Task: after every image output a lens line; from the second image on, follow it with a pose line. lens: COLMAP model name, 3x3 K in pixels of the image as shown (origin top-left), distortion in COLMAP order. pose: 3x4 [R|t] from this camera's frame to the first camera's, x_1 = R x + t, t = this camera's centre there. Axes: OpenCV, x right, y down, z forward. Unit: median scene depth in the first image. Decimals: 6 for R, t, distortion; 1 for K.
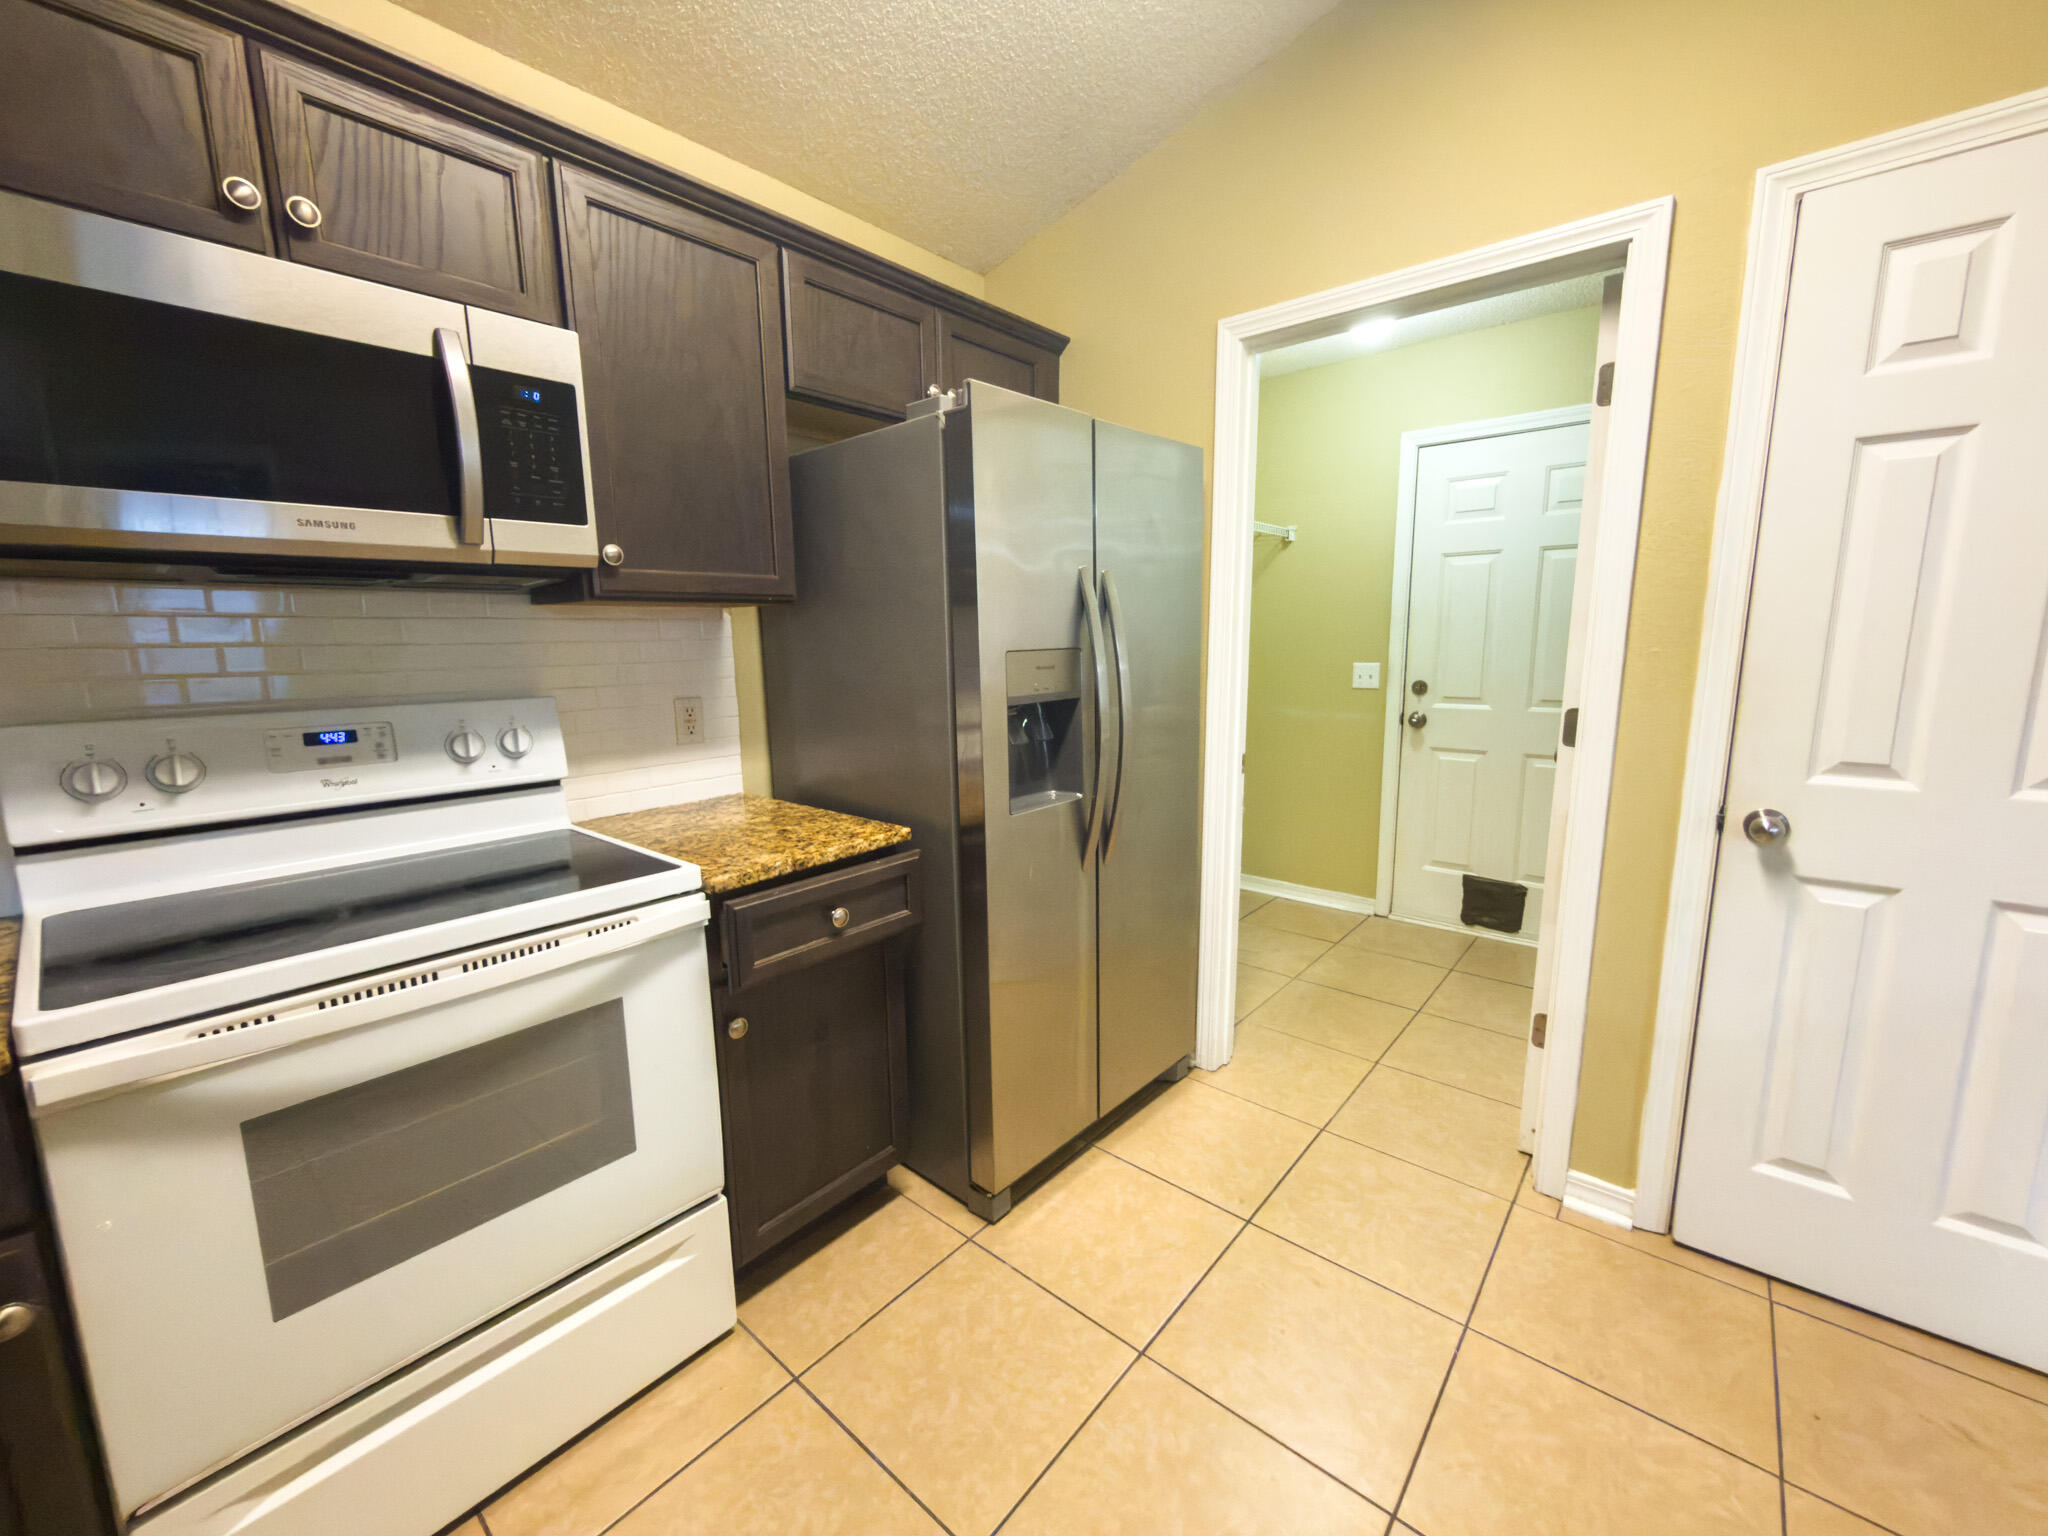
lens RADIAL K [[819.9, 0, 1025.9], [0, 819.9, 767.1], [0, 0, 1]] dist [-0.000140, -0.000525]
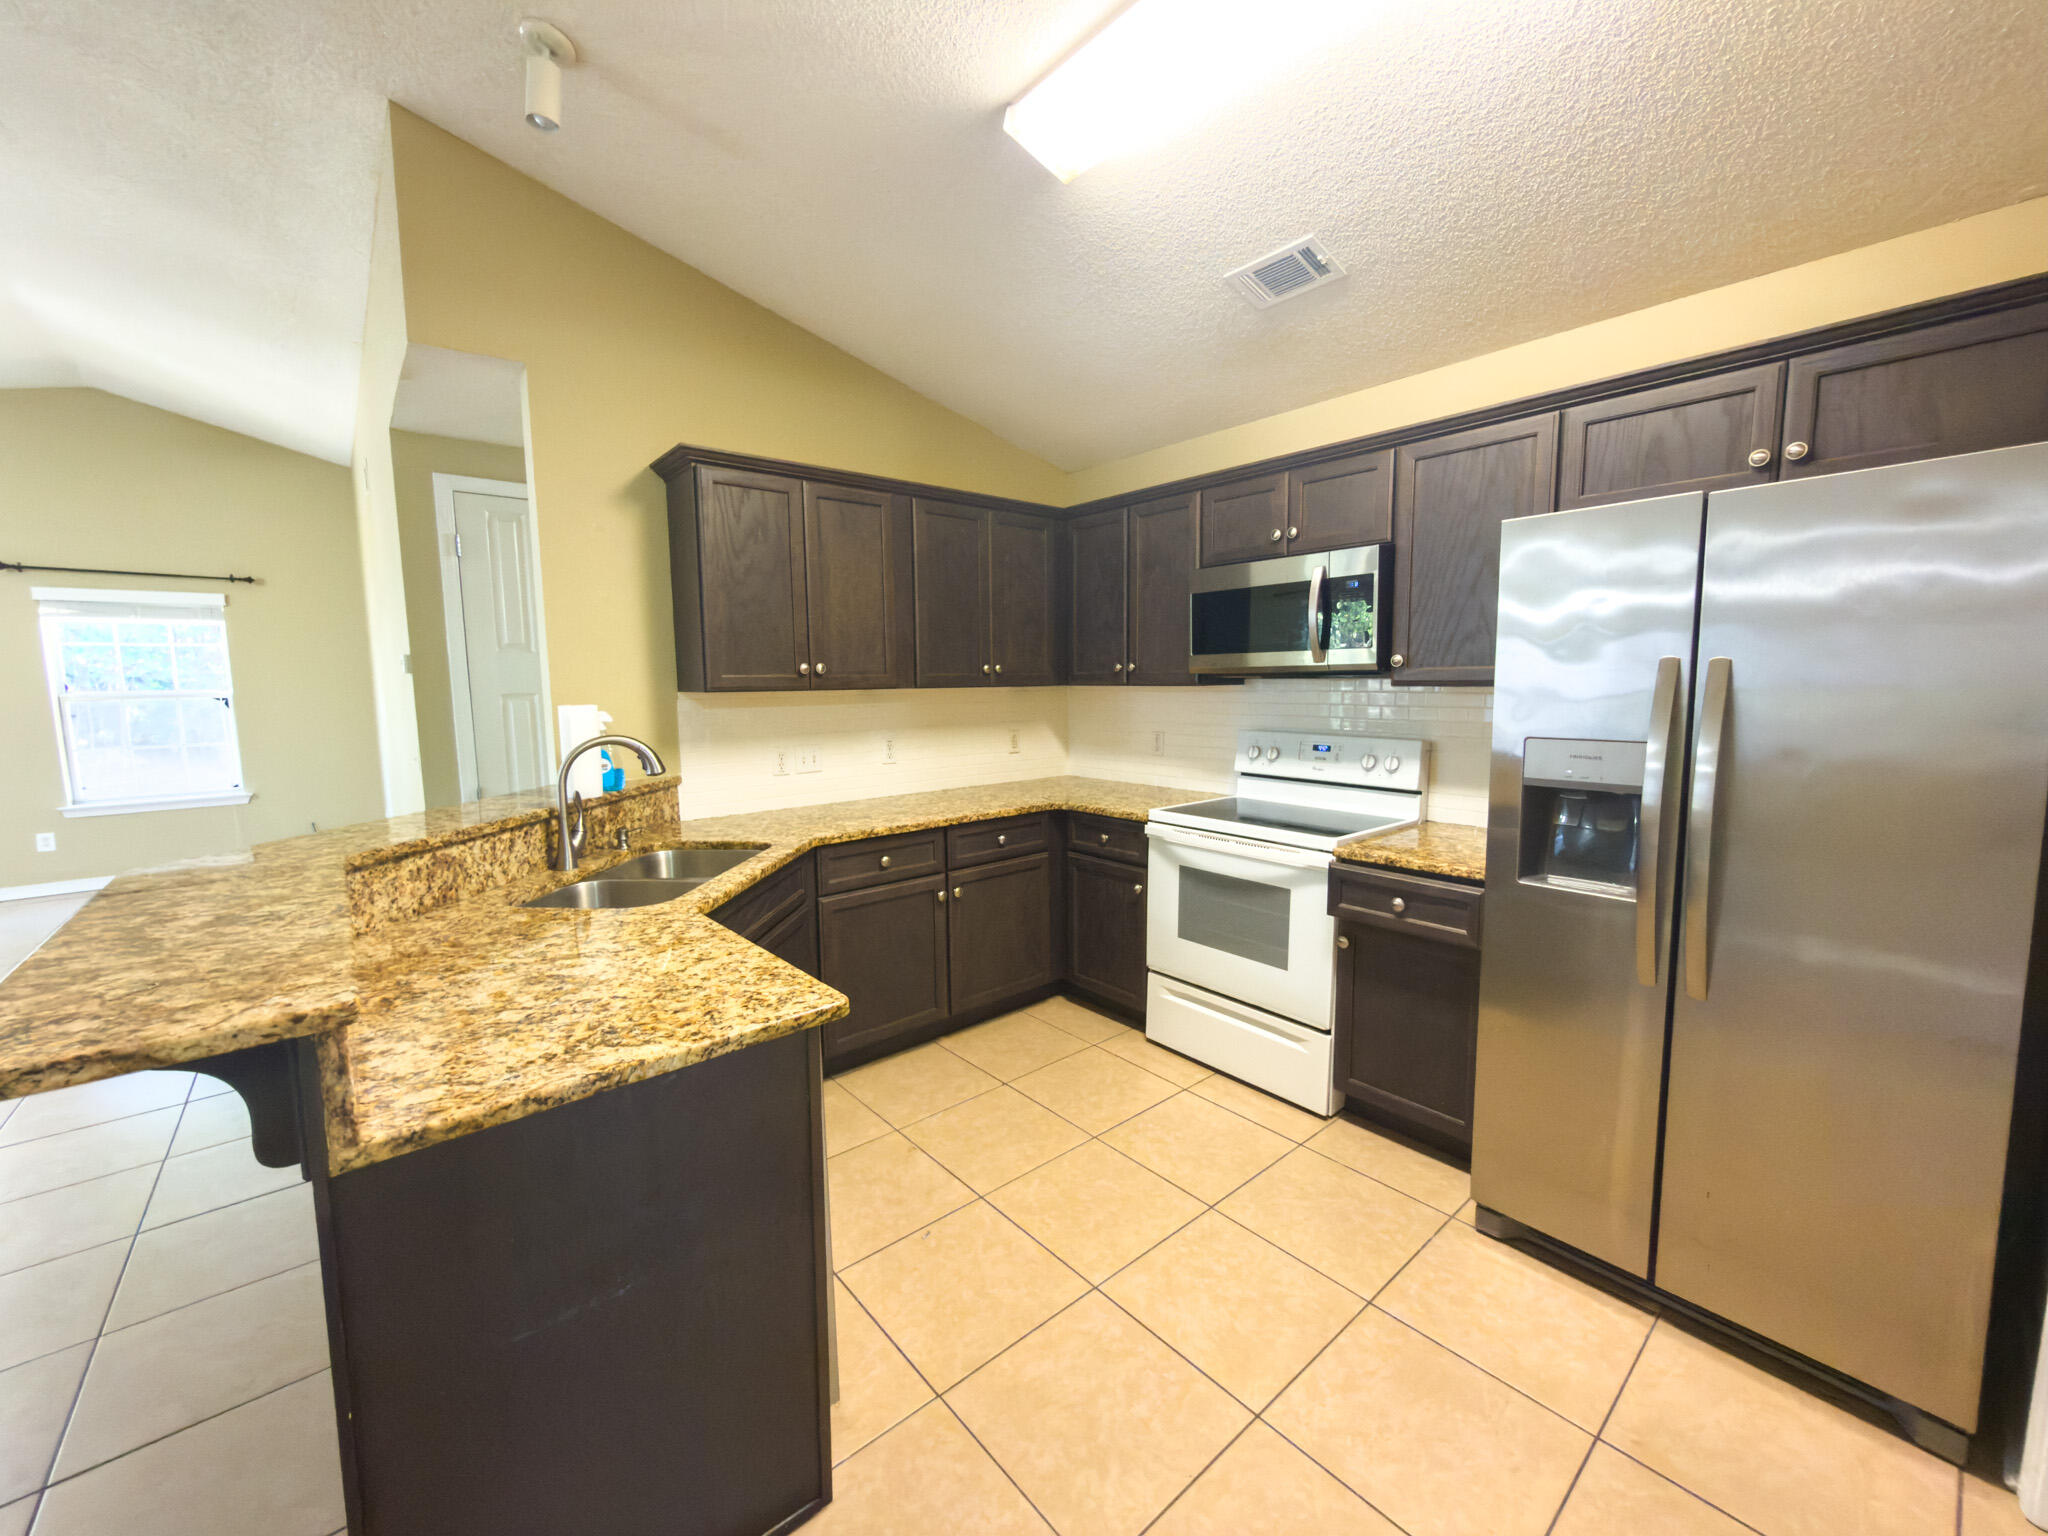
lens RADIAL K [[819.9, 0, 1028.4], [0, 819.9, 769.1], [0, 0, 1]] dist [-0.000140, -0.000525]
pose [[-0.158162, 0.122454, -0.979791, 1.371408], [-0.151418, 0.977536, 0.146615, -0.179361], [0.975734, 0.171547, -0.136068, 0.544482]]
